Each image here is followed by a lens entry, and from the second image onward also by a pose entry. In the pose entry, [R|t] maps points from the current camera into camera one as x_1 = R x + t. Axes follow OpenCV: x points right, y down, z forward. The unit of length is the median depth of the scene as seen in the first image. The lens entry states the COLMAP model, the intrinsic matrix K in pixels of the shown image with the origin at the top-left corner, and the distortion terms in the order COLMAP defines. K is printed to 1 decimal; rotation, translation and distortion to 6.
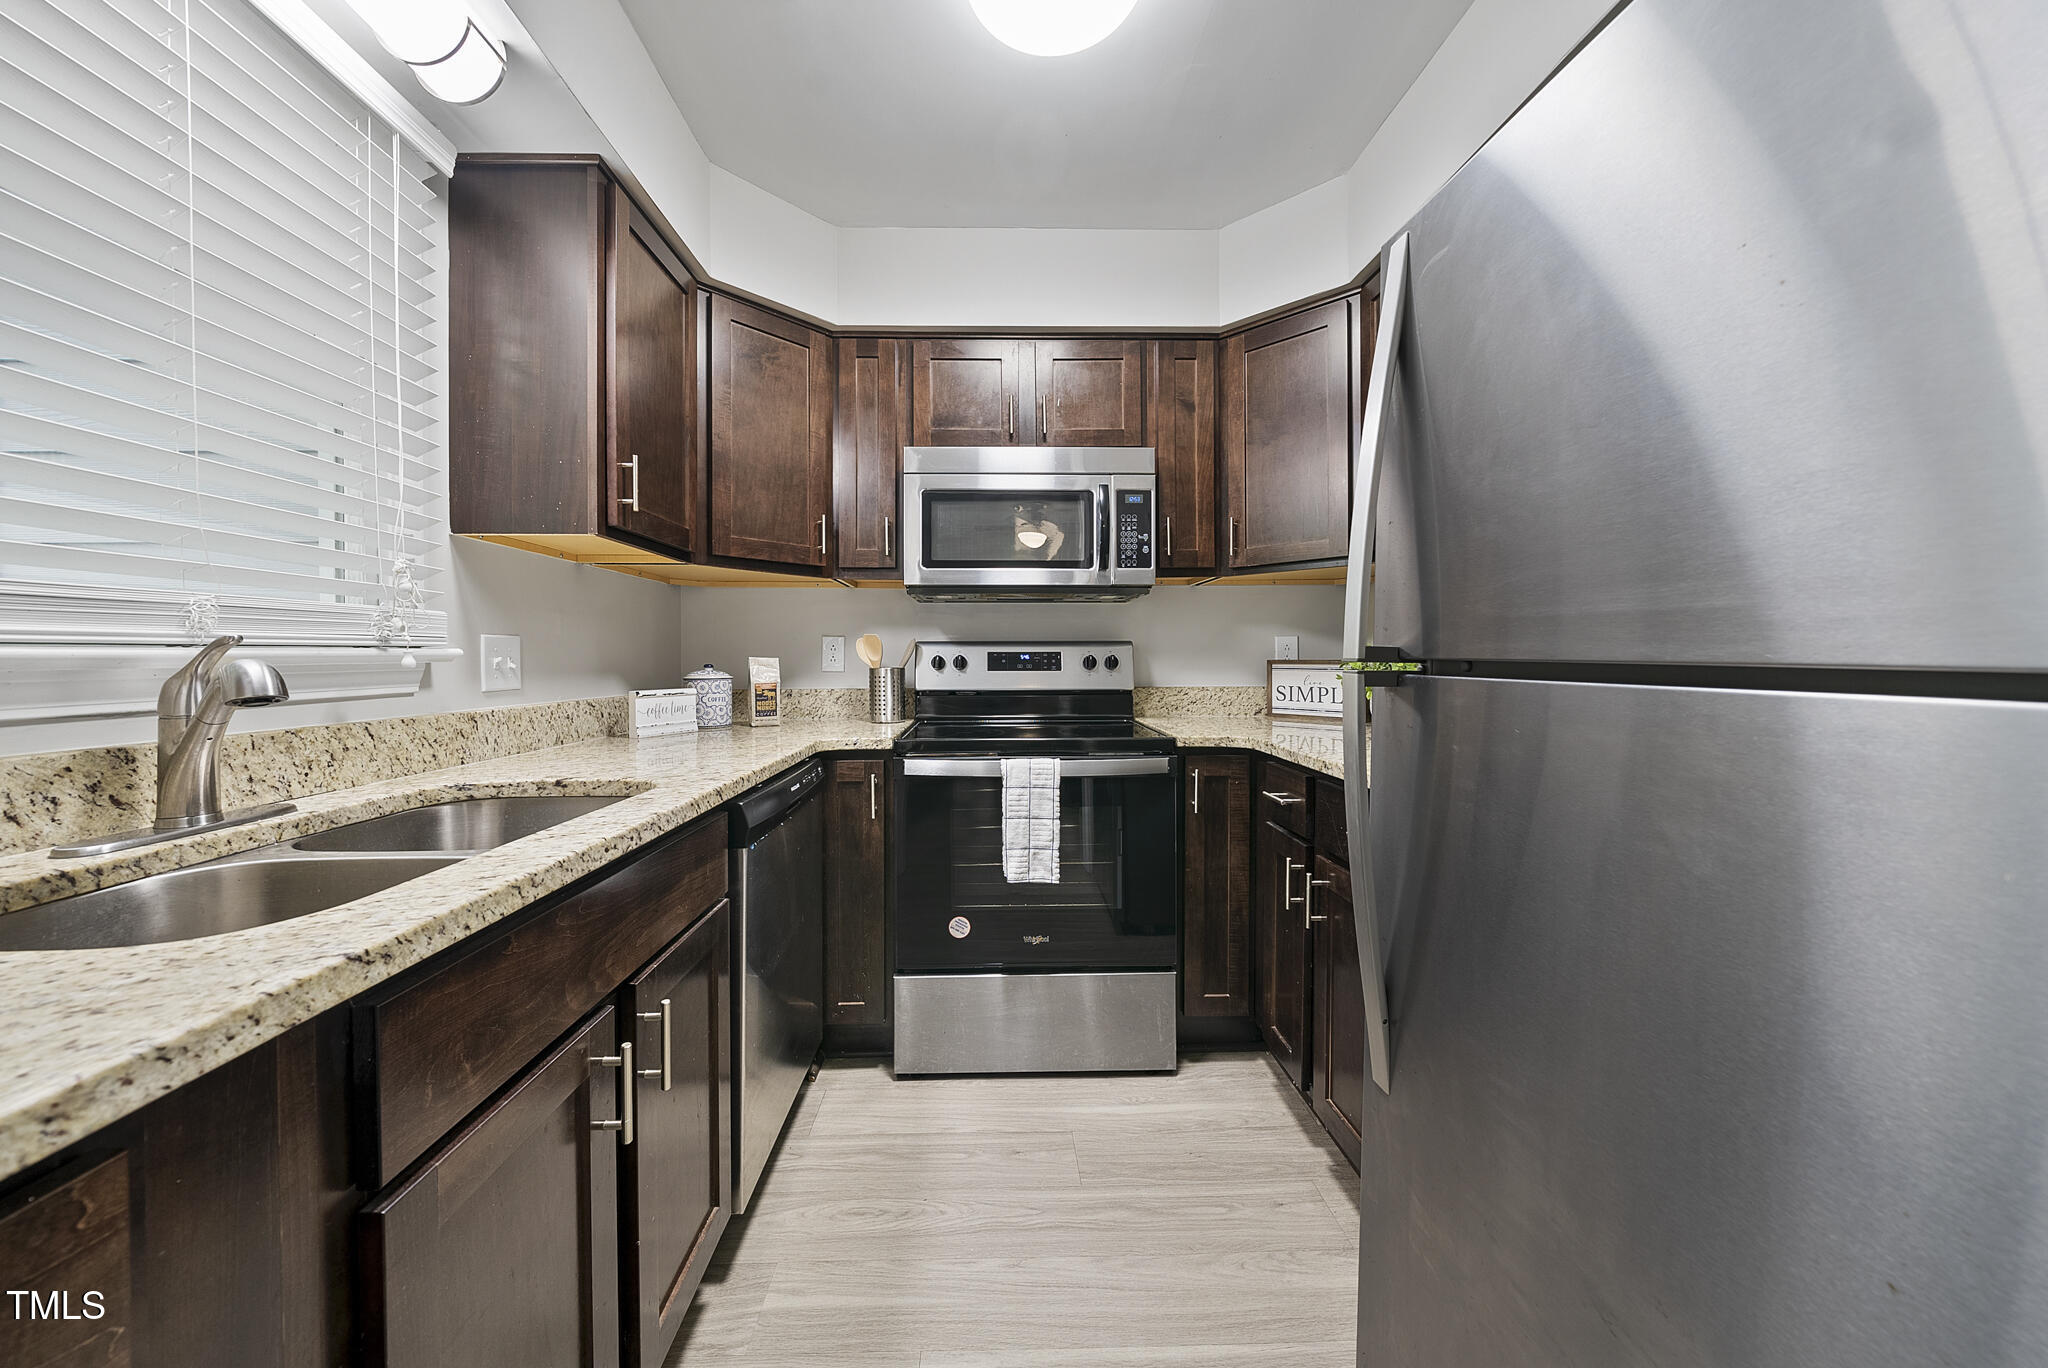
lens RADIAL K [[709.3, 0, 1018.3], [0, 709.3, 667.1], [0, 0, 1]] dist [-0.008145, -0.000327]
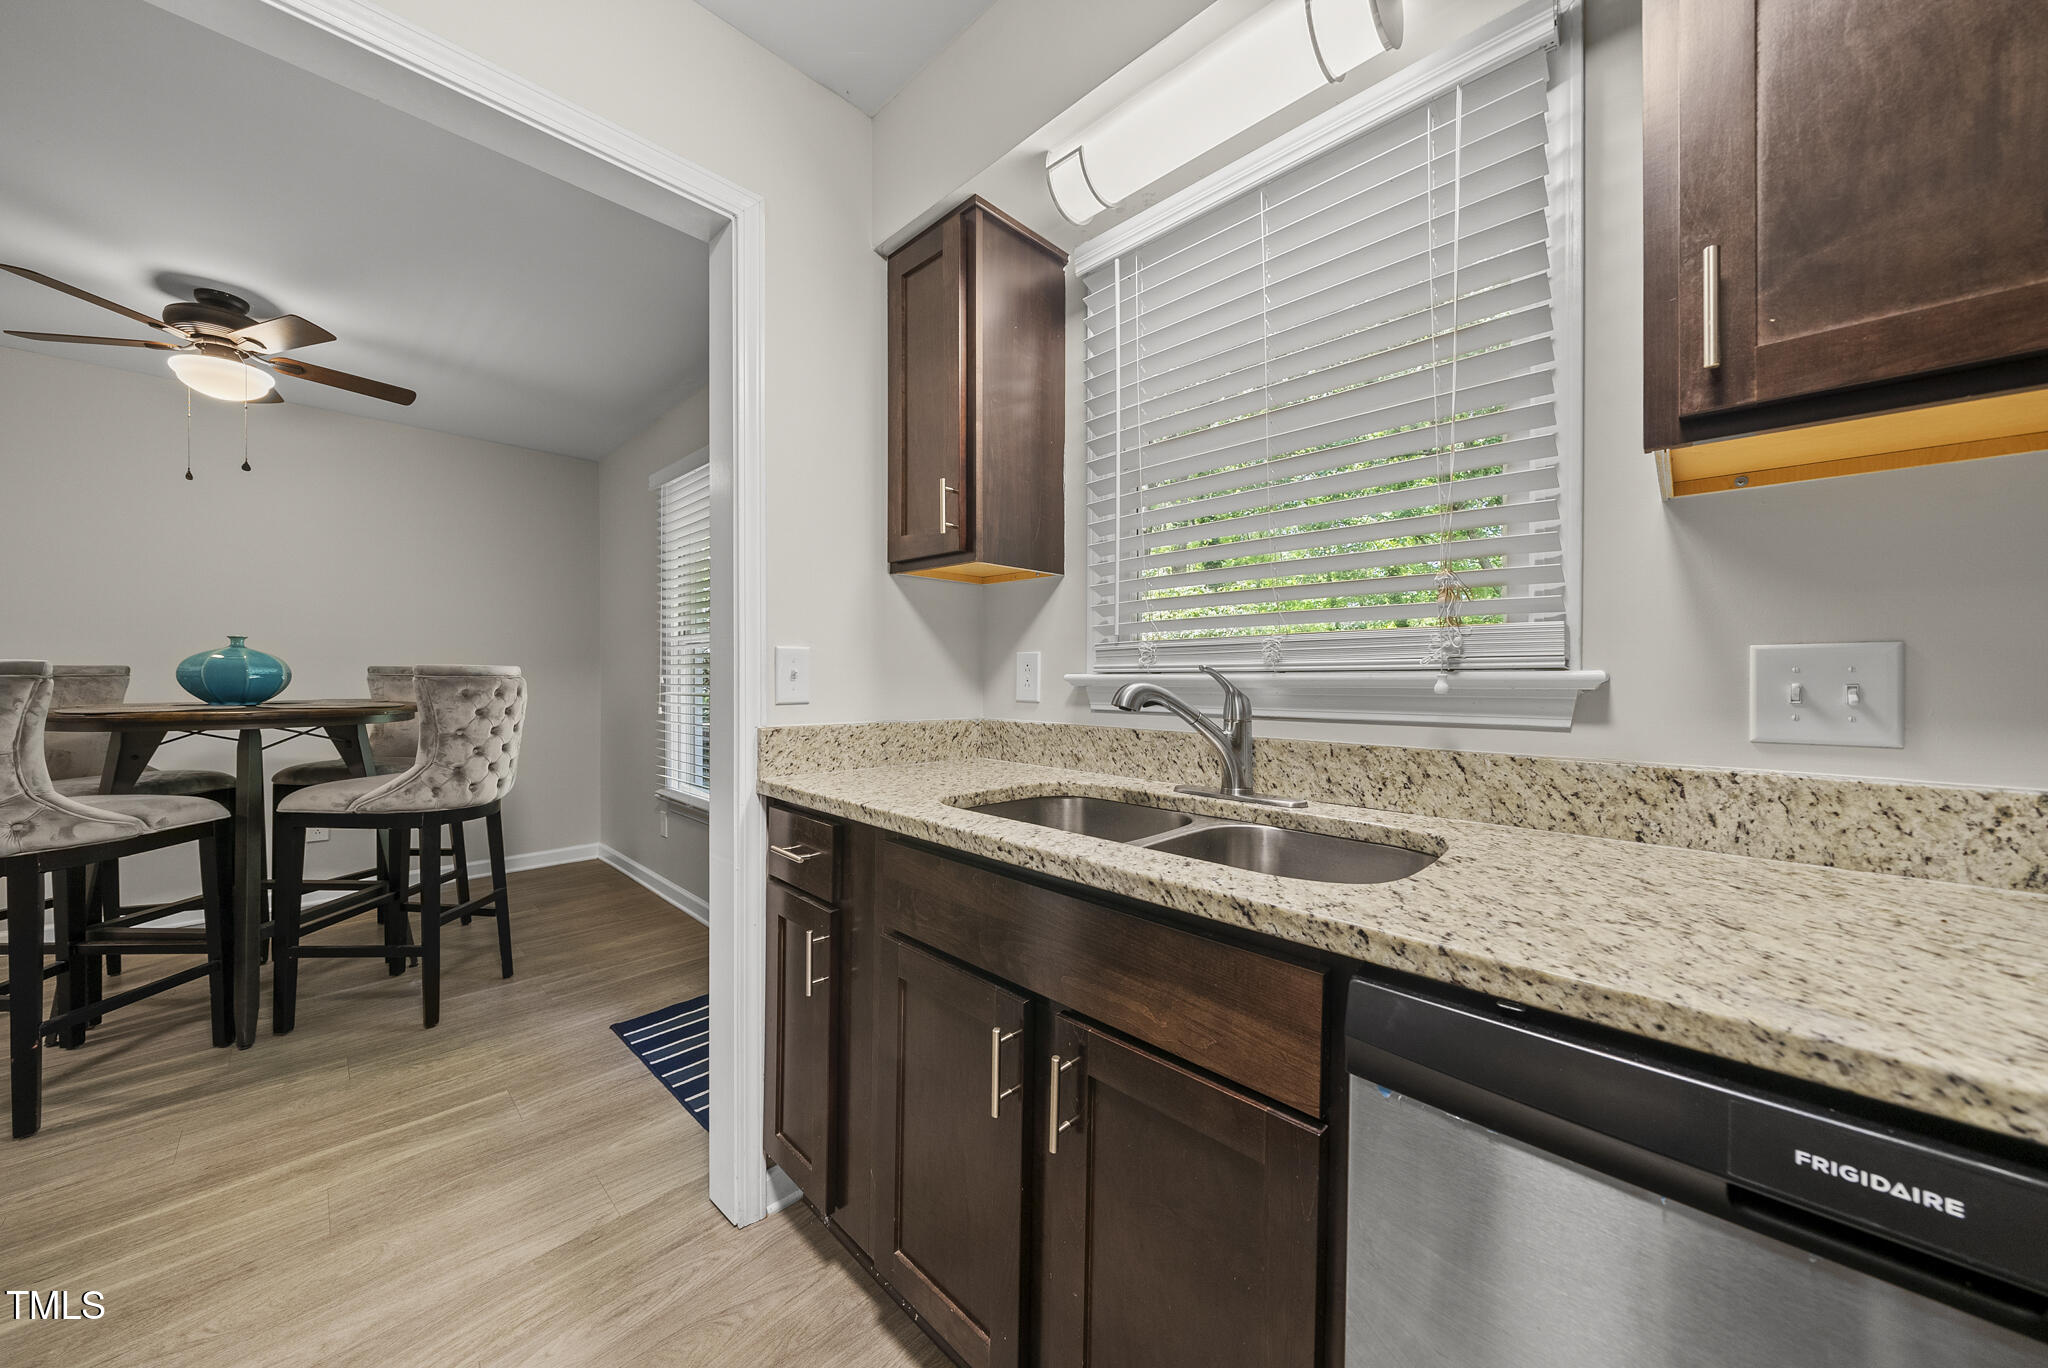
lens RADIAL K [[709.3, 0, 1010.4], [0, 709.3, 682.7], [0, 0, 1]] dist [-0.008145, -0.000327]
pose [[-0.730992, 0.004600, -0.682370, 0.146021], [-0.012237, 0.999728, 0.019848, -0.026254], [0.682276, 0.022859, -0.730737, 1.425242]]
